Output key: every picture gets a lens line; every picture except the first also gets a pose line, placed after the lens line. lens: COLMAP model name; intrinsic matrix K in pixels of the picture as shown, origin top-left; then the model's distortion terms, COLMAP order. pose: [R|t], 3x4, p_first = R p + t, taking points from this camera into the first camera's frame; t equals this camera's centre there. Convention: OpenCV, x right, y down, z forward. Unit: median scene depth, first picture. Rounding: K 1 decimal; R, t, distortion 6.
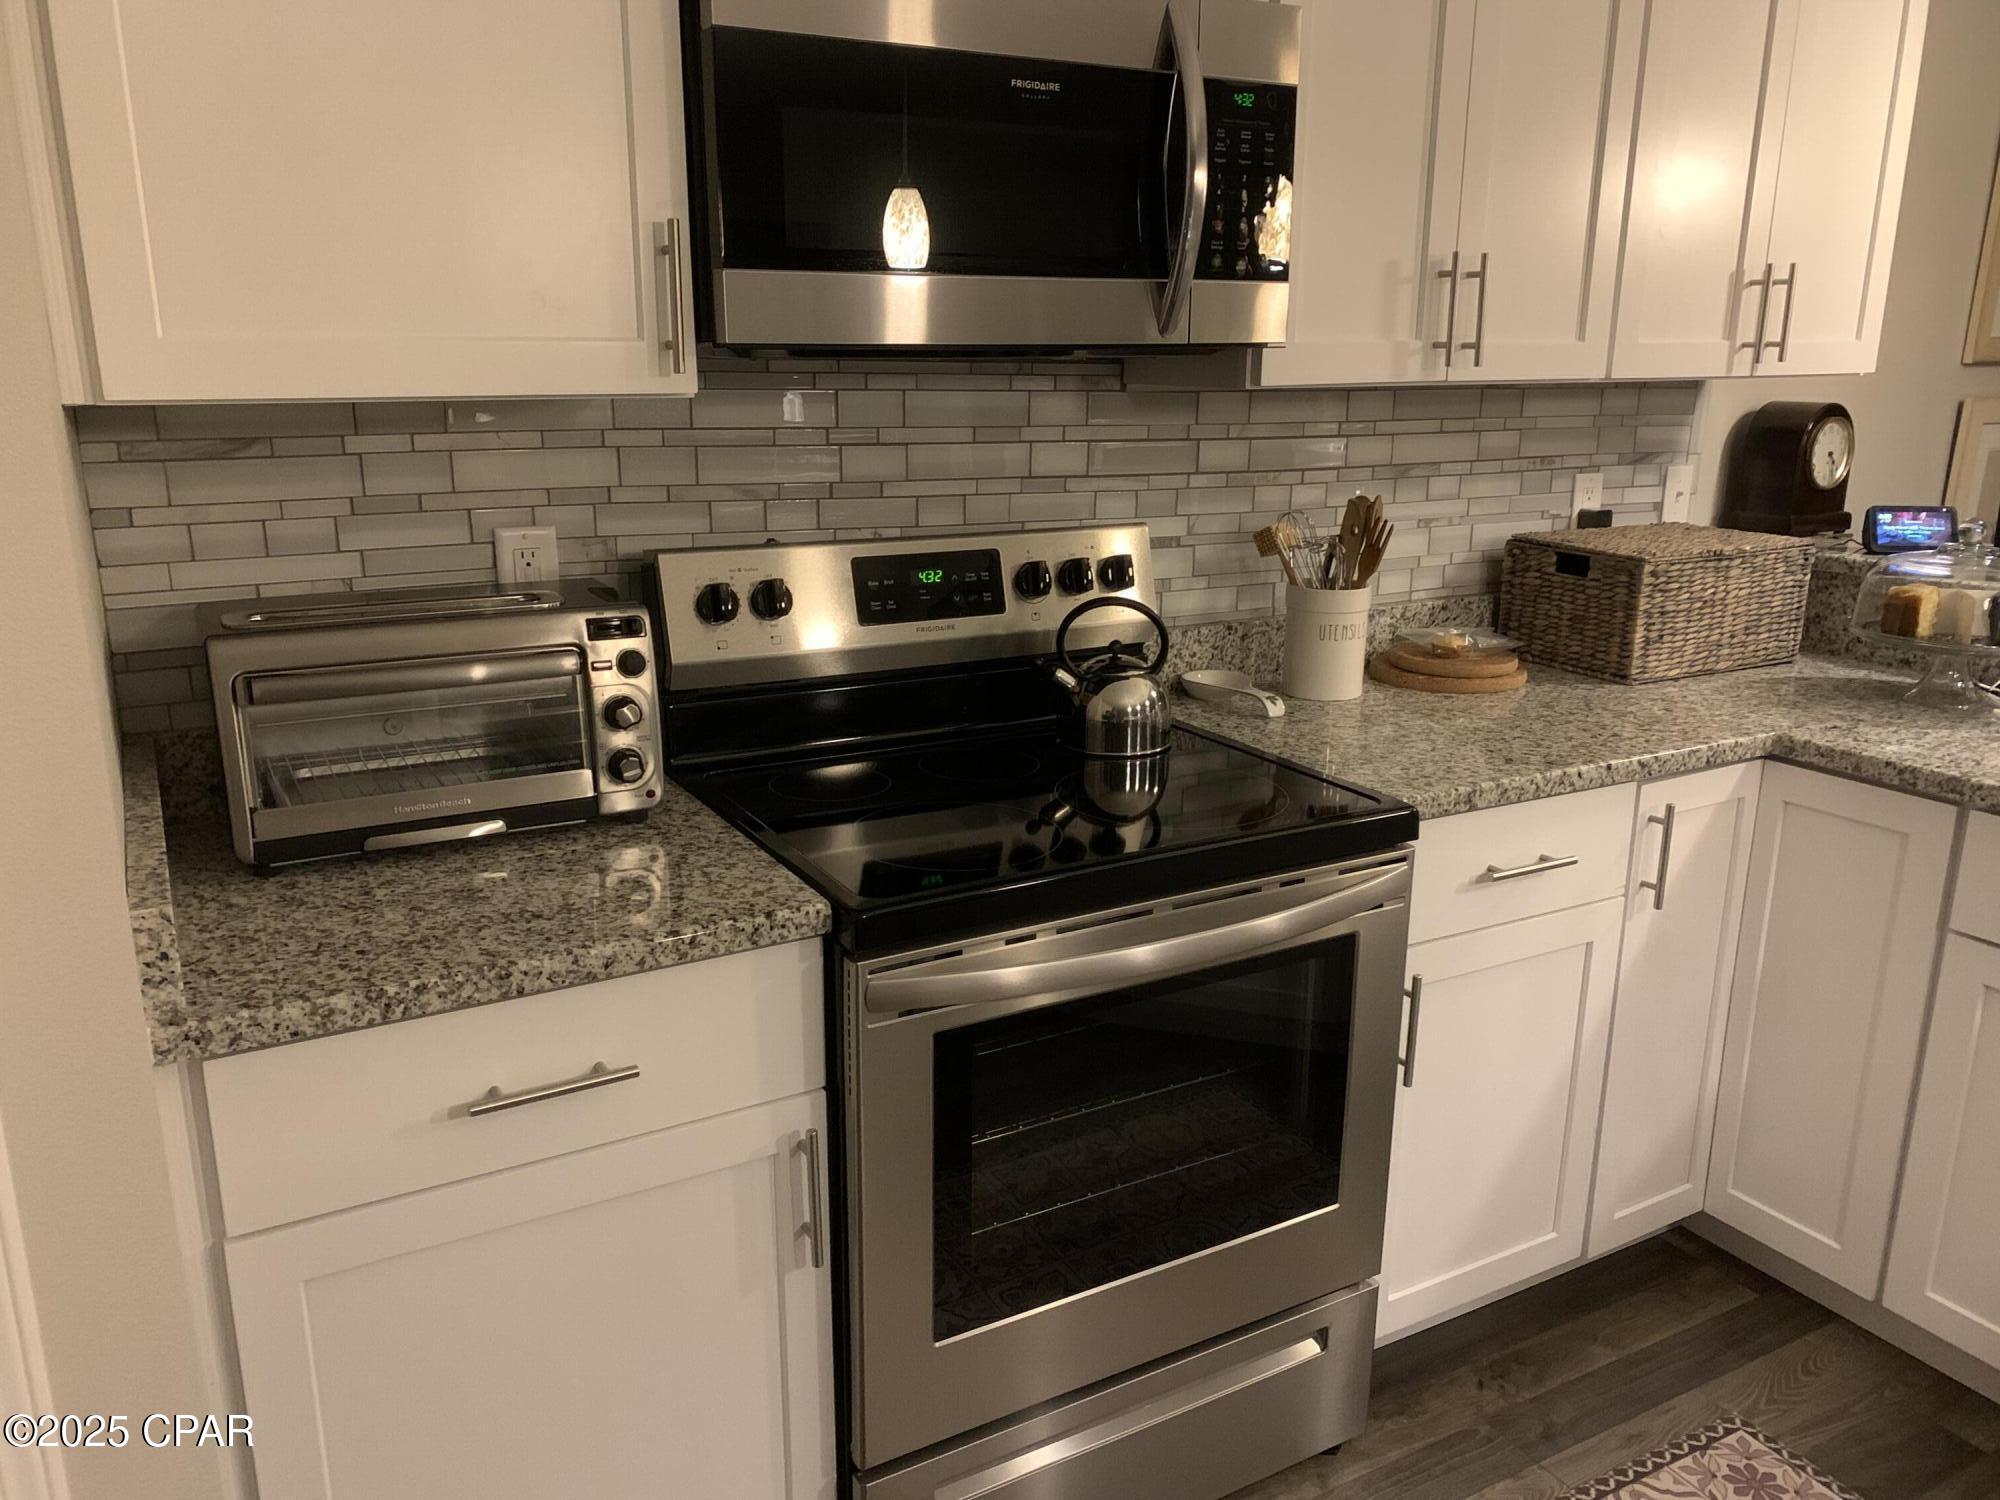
lens RADIAL K [[1522.1, 0, 999.3], [0, 1522.1, 749.5], [0, 0, 1]] dist [0.060786, -0.005300]
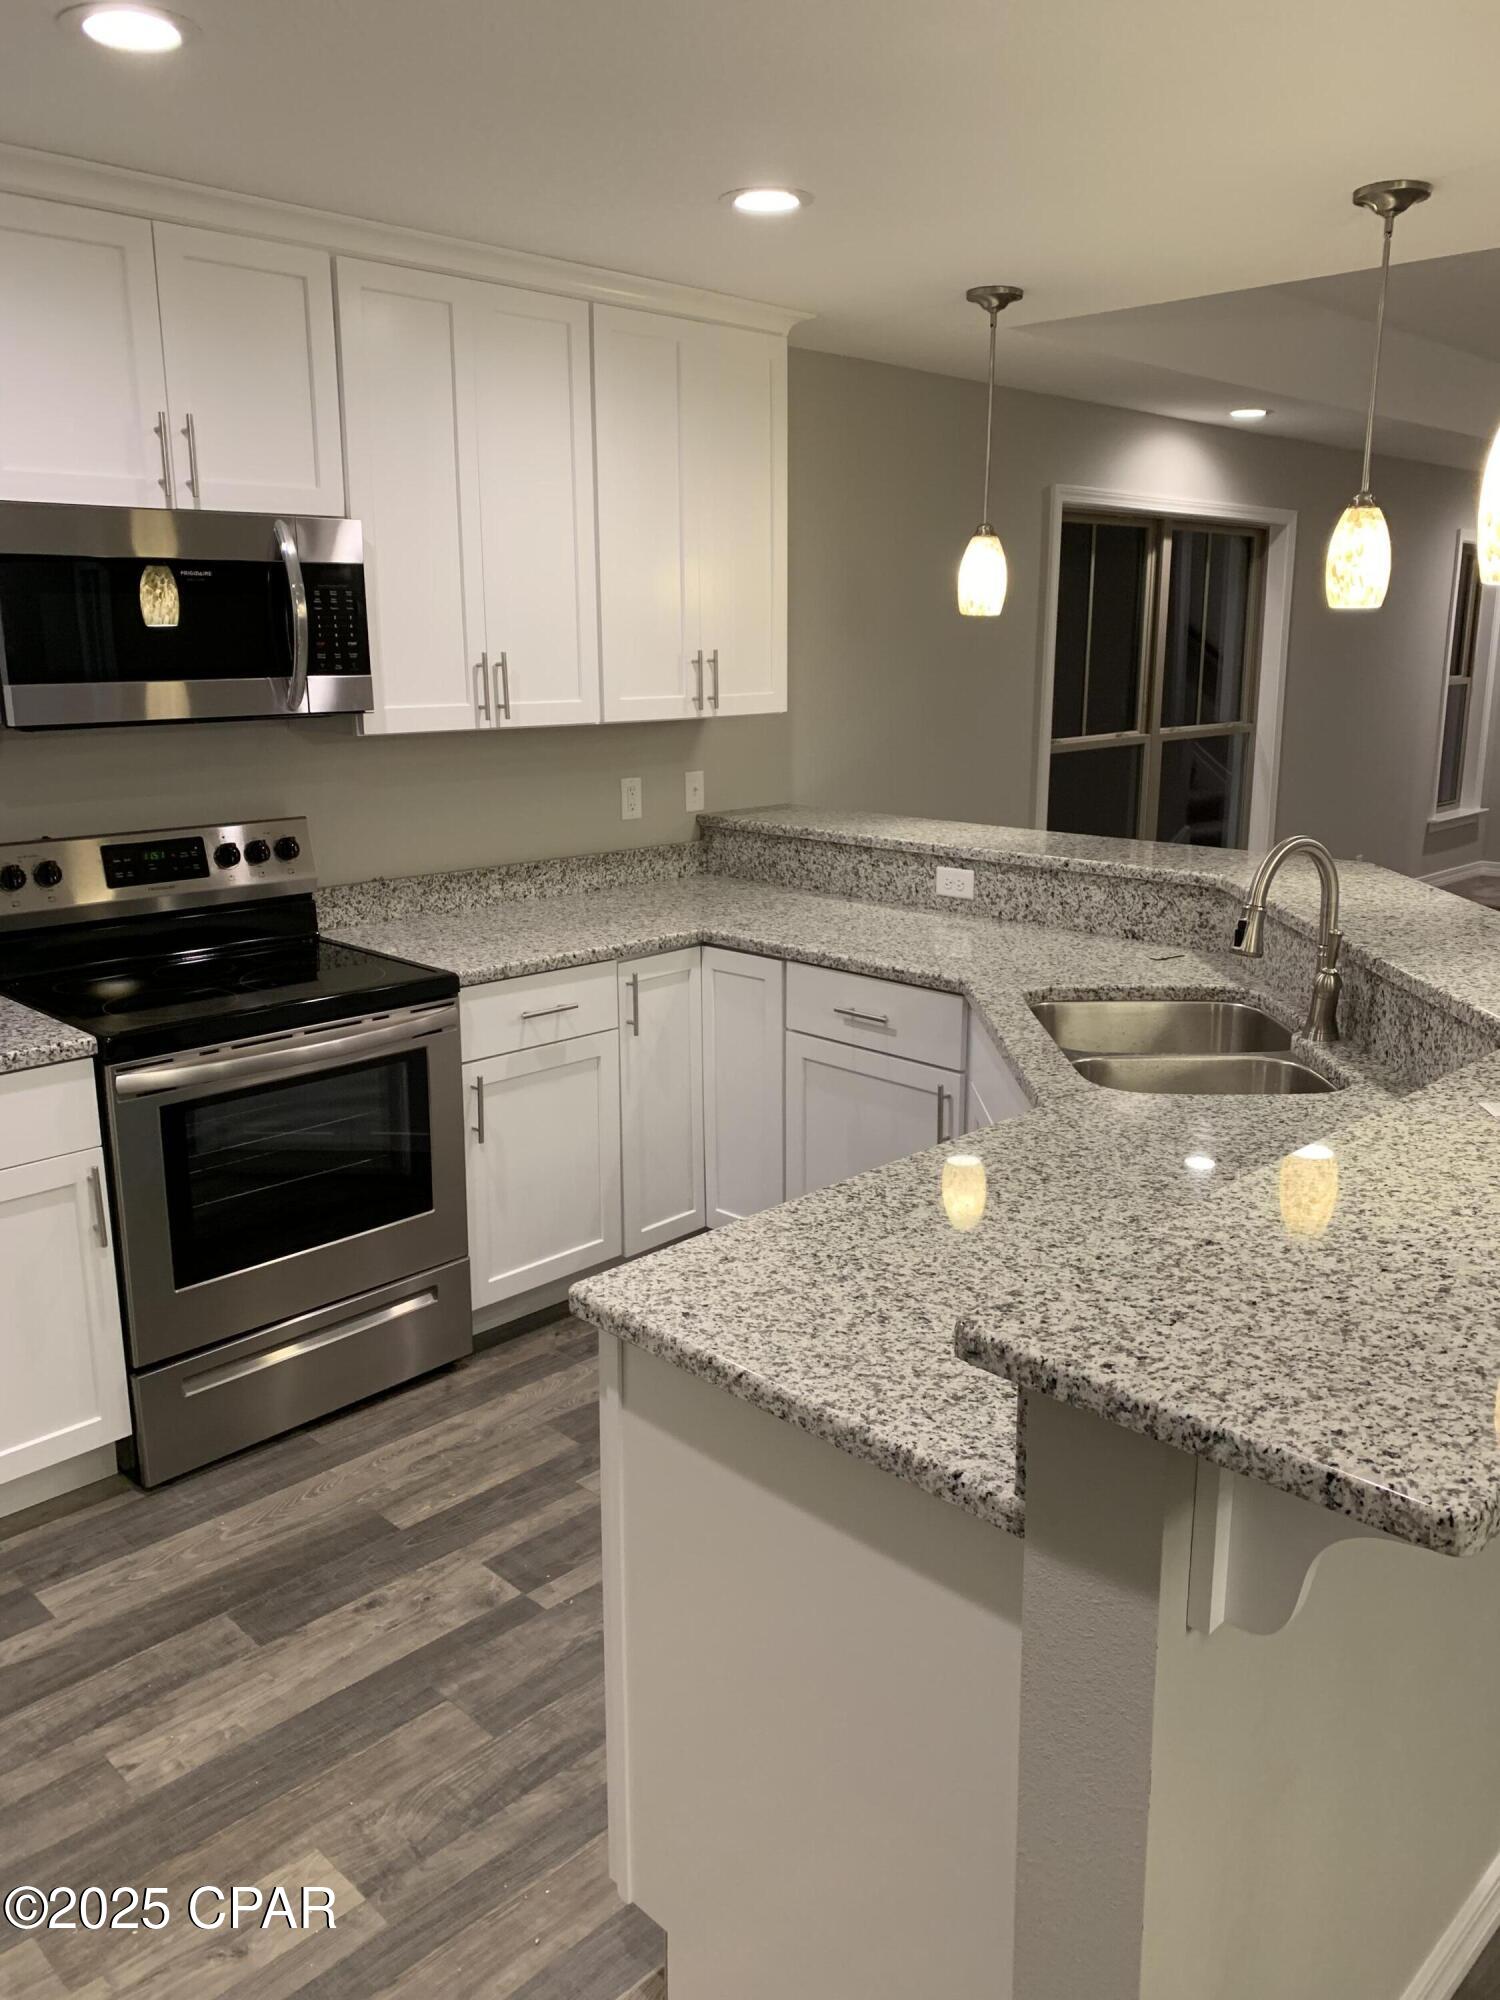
lens RADIAL K [[1522.1, 0, 750.2], [0, 1522.1, 1009.2], [0, 0, 1]] dist [0.060786, -0.005300]
pose [[0.961654, -0.067800, 0.265753, 0.115646], [0.071366, 0.997443, -0.003773, 0.099615], [-0.264817, 0.022594, 0.964034, -0.734833]]
